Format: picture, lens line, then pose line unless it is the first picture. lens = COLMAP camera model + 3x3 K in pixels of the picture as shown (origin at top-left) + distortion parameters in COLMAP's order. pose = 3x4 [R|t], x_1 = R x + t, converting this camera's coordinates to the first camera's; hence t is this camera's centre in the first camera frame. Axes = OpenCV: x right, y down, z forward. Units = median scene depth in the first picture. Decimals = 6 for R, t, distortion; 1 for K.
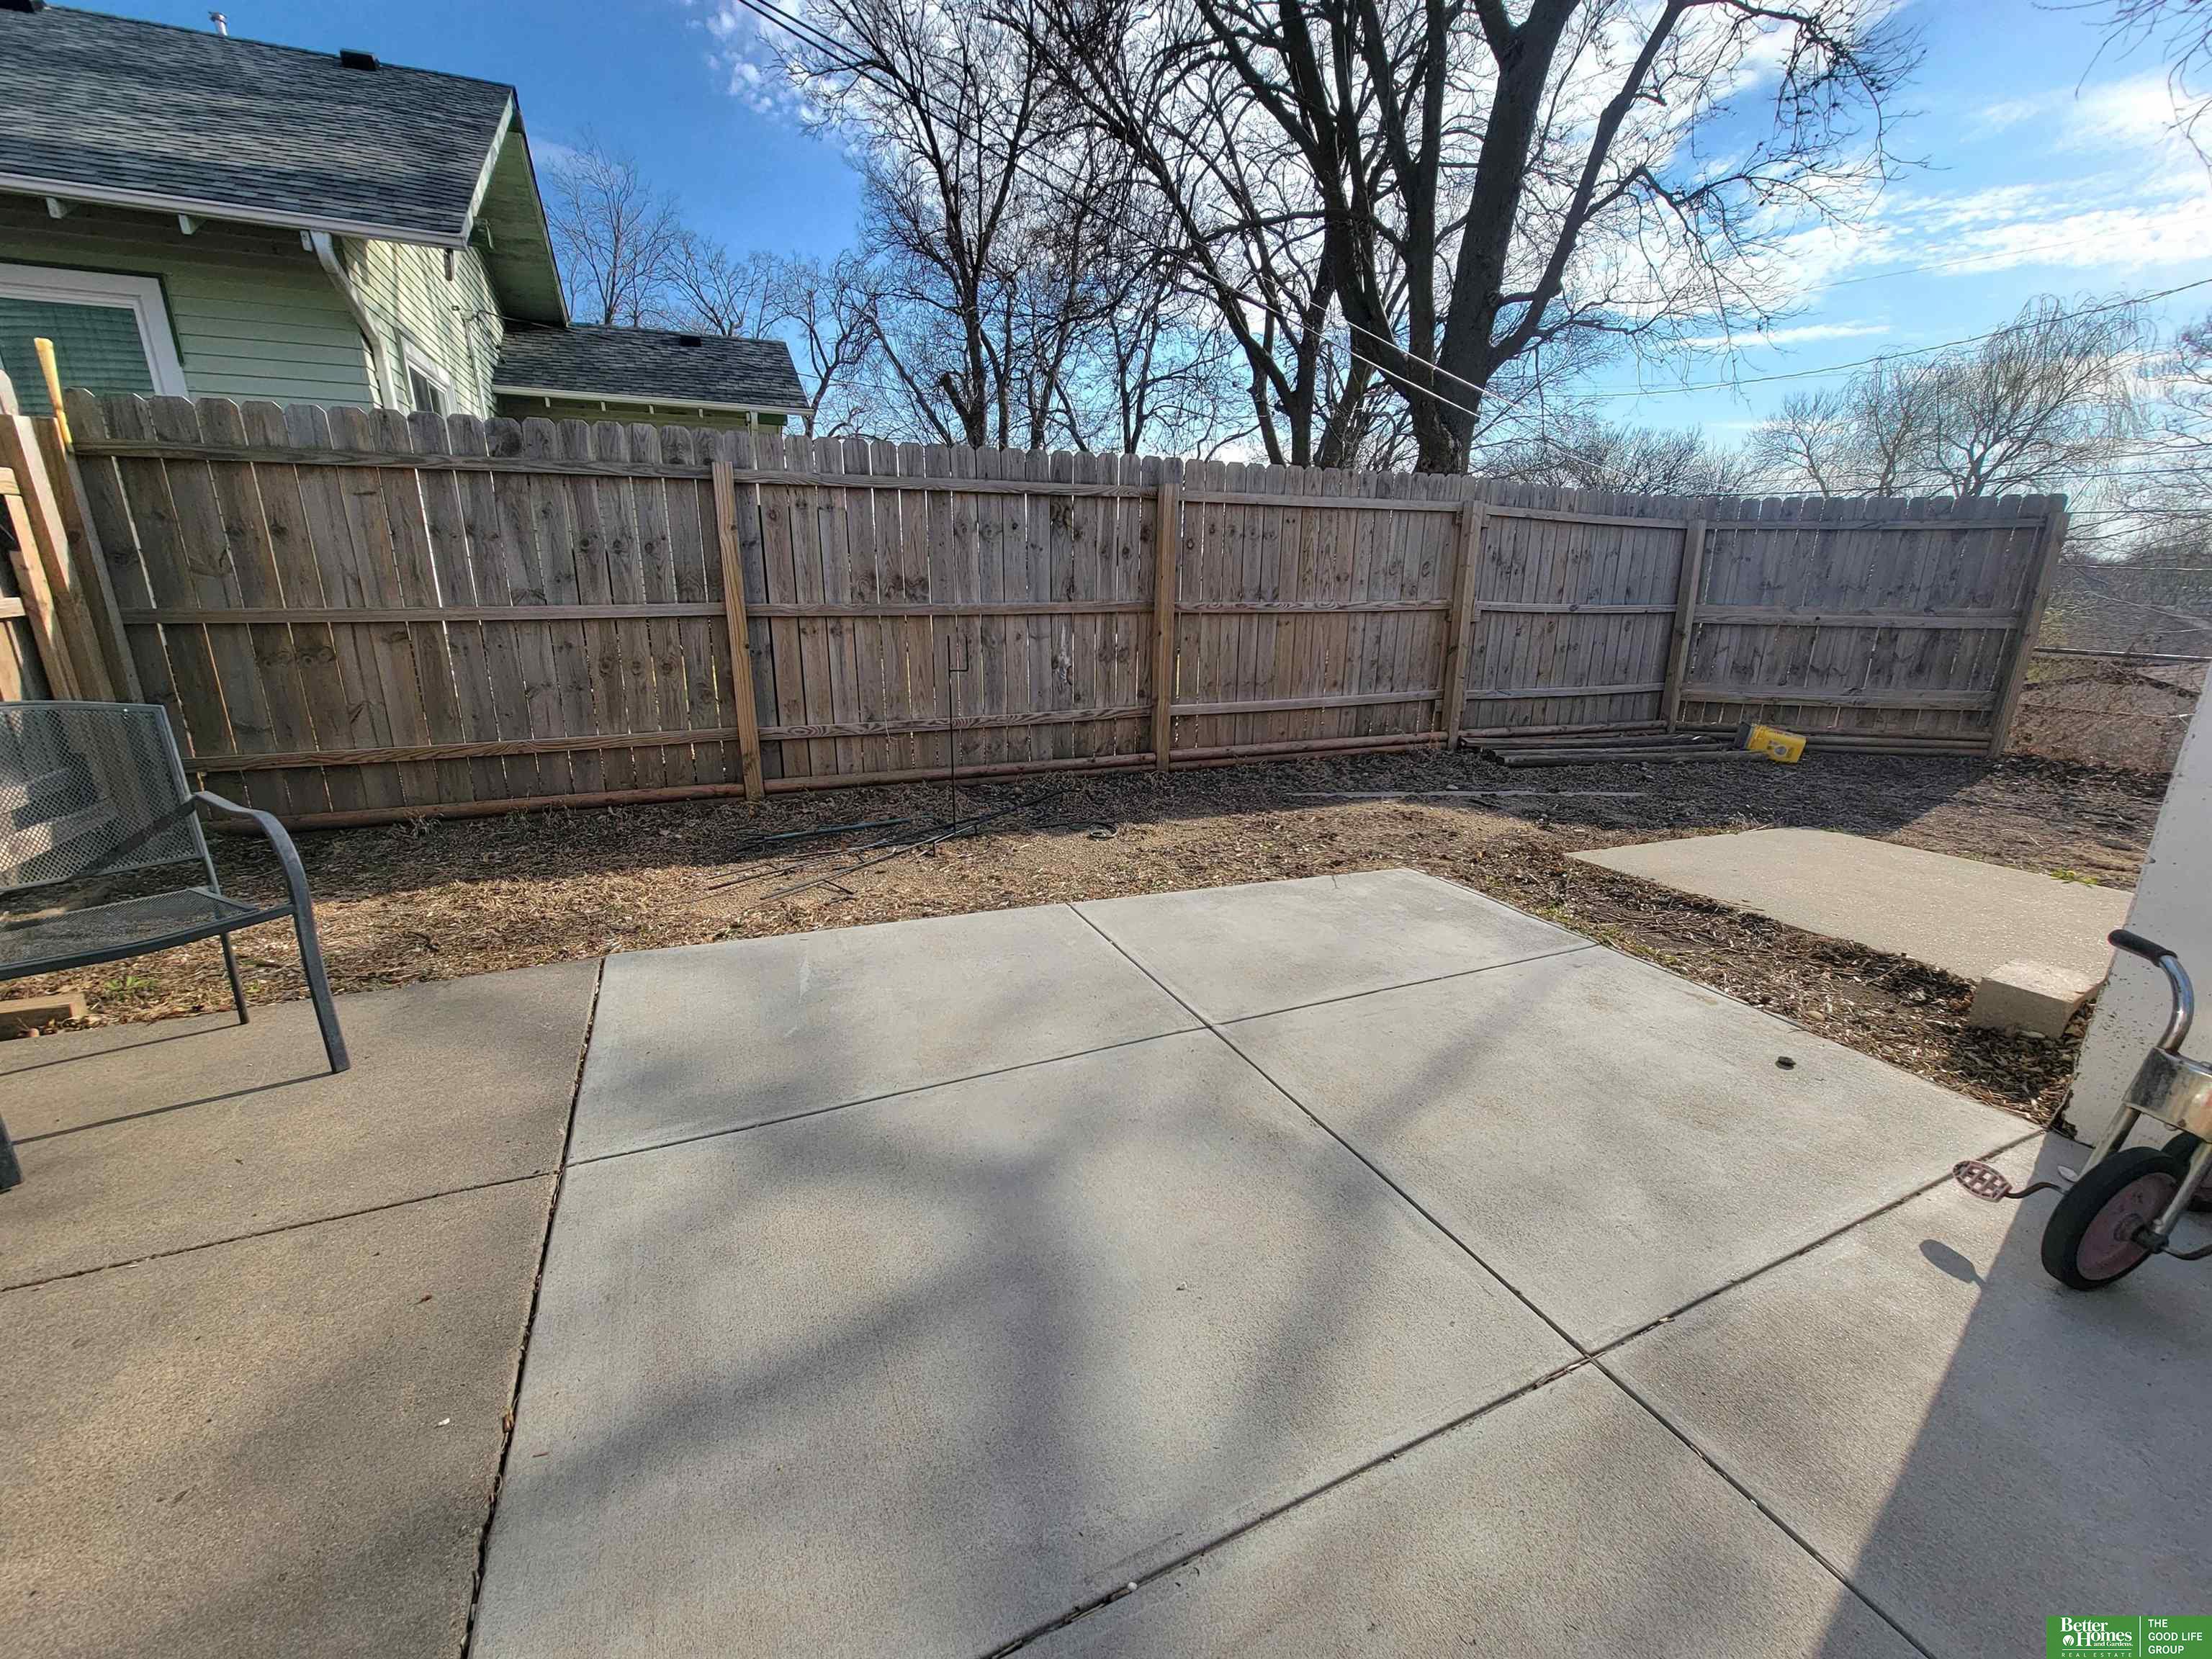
lens RADIAL K [[898.2, 0, 1106.4], [0, 898.2, 833.8], [0, 0, 1]] dist [-0.005257, 0.001076]
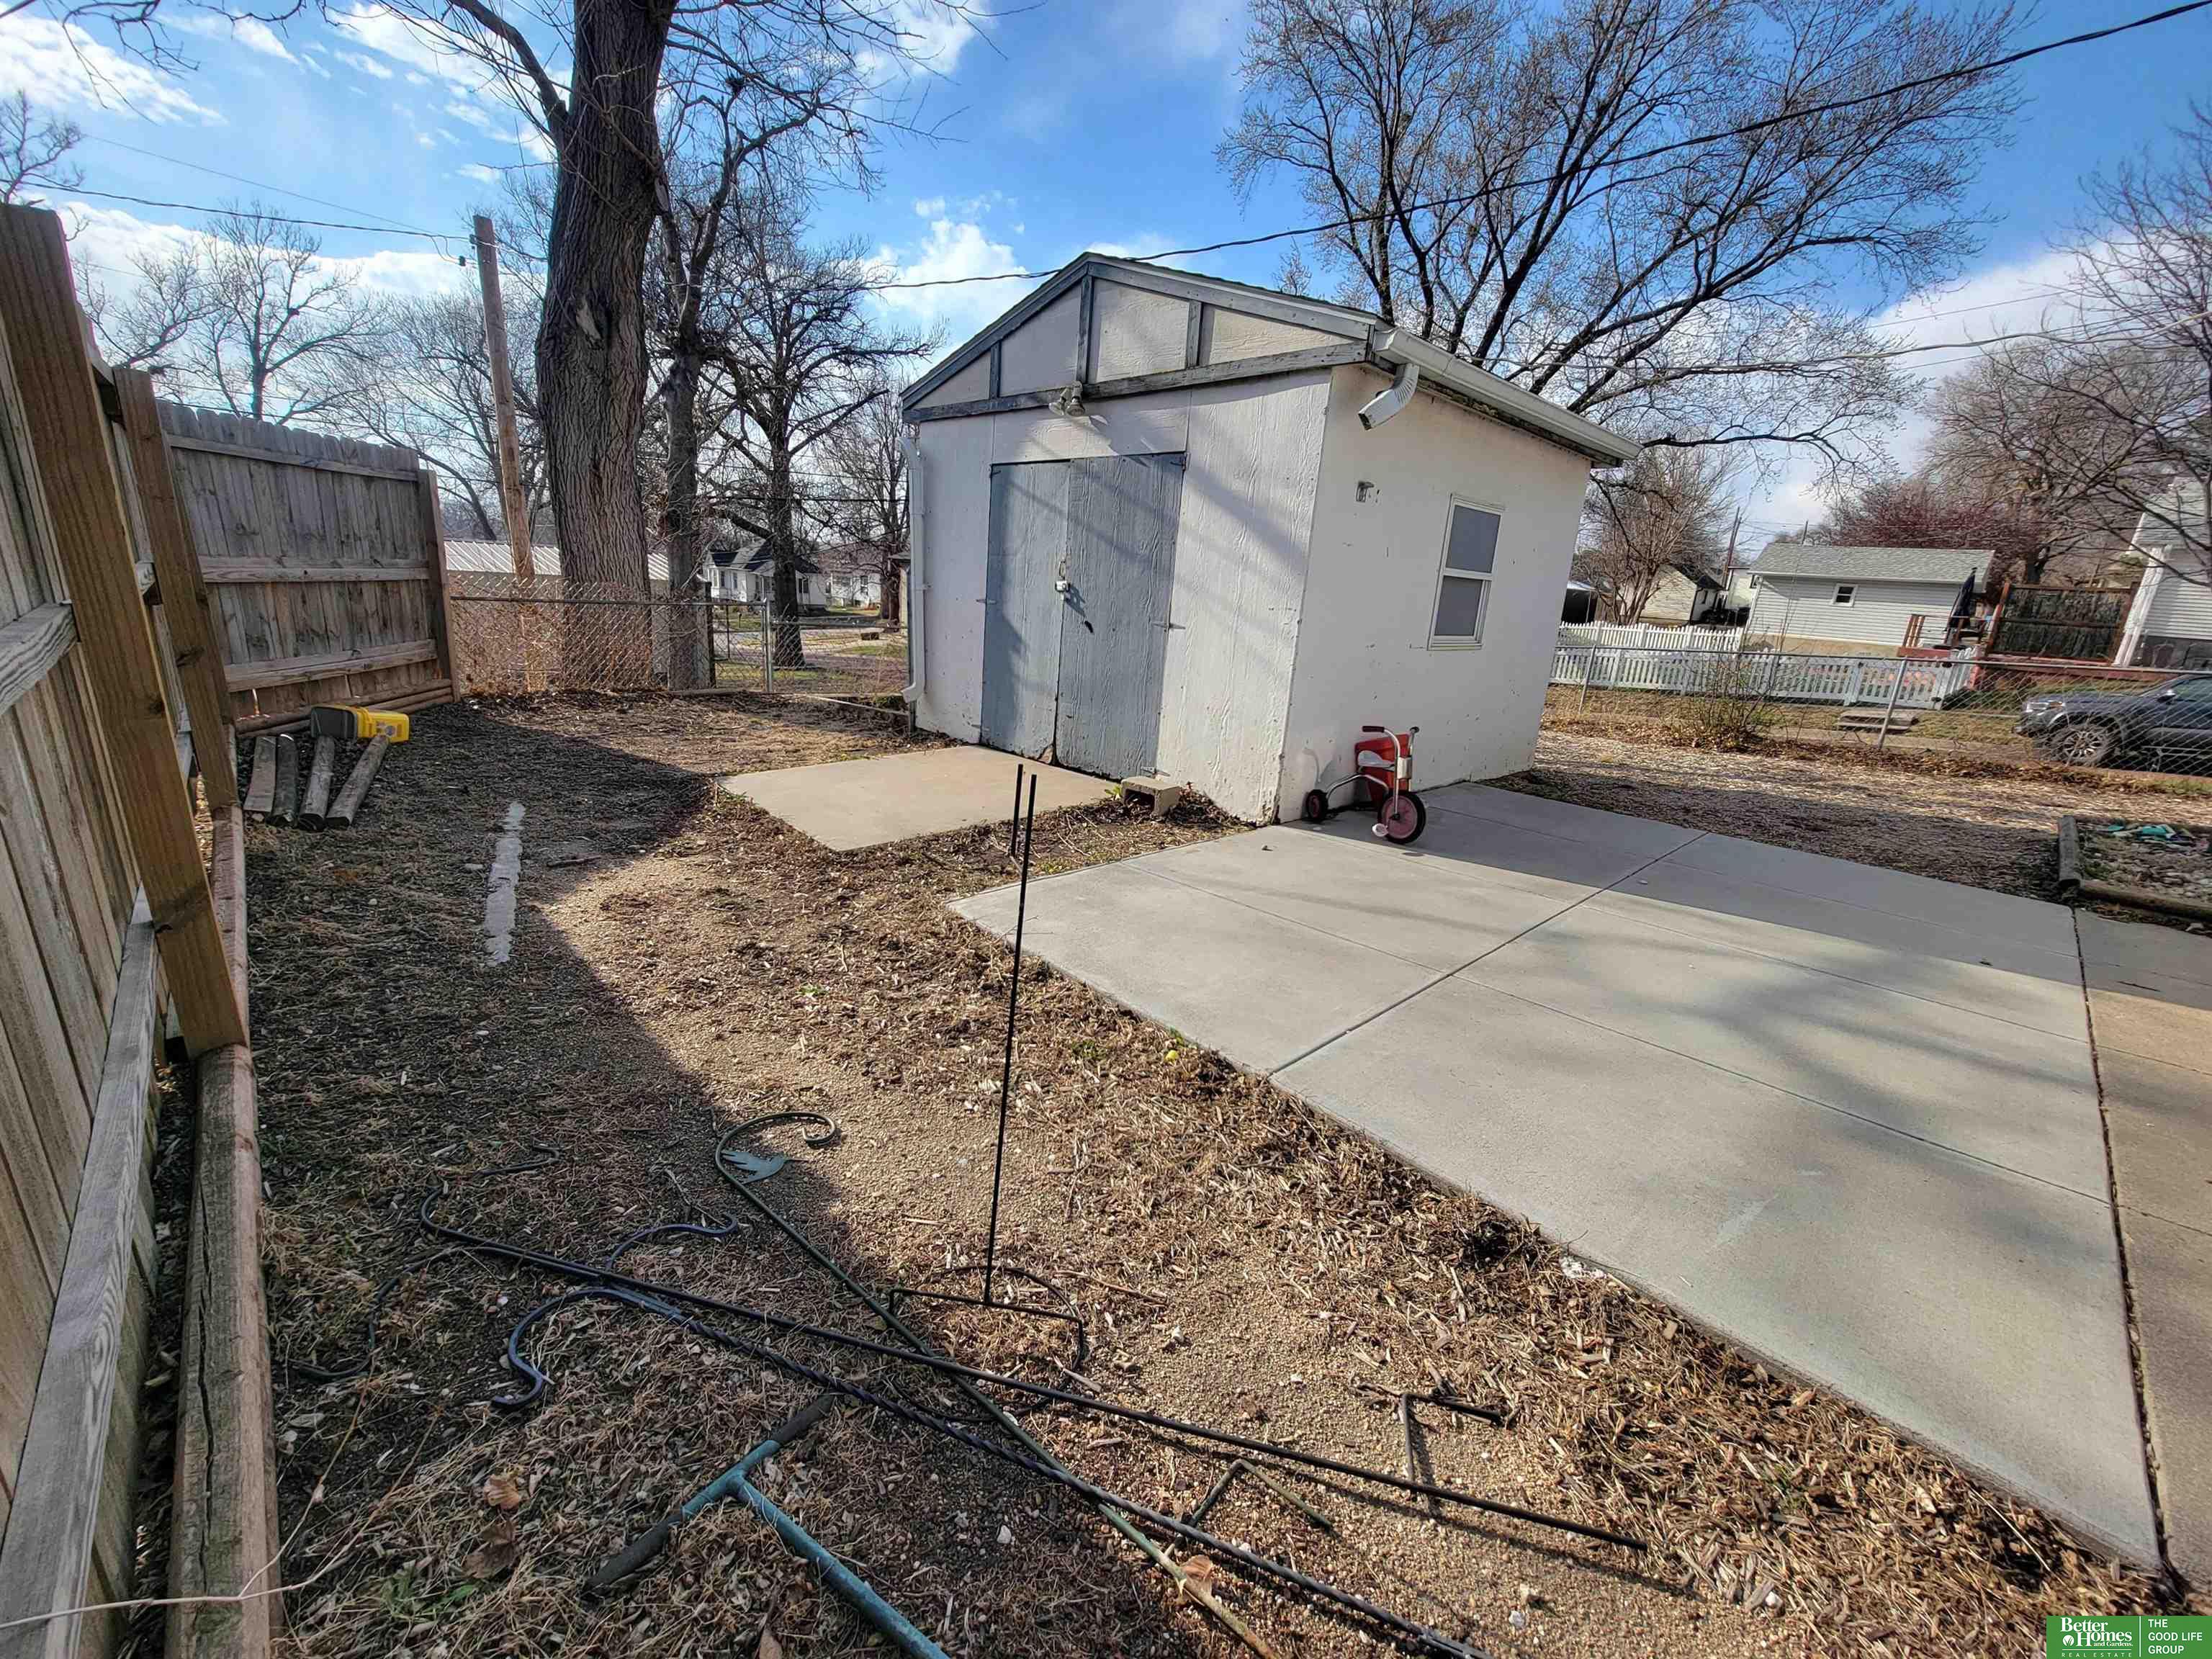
lens RADIAL K [[898.2, 0, 1098.5], [0, 898.2, 838.1], [0, 0, 1]] dist [-0.005257, 0.001076]
pose [[-0.345657, -0.286156, 0.893665, -0.782067], [0.194263, 0.909913, 0.366497, -0.509560], [-0.918032, 0.300288, -0.258928, 1.762893]]
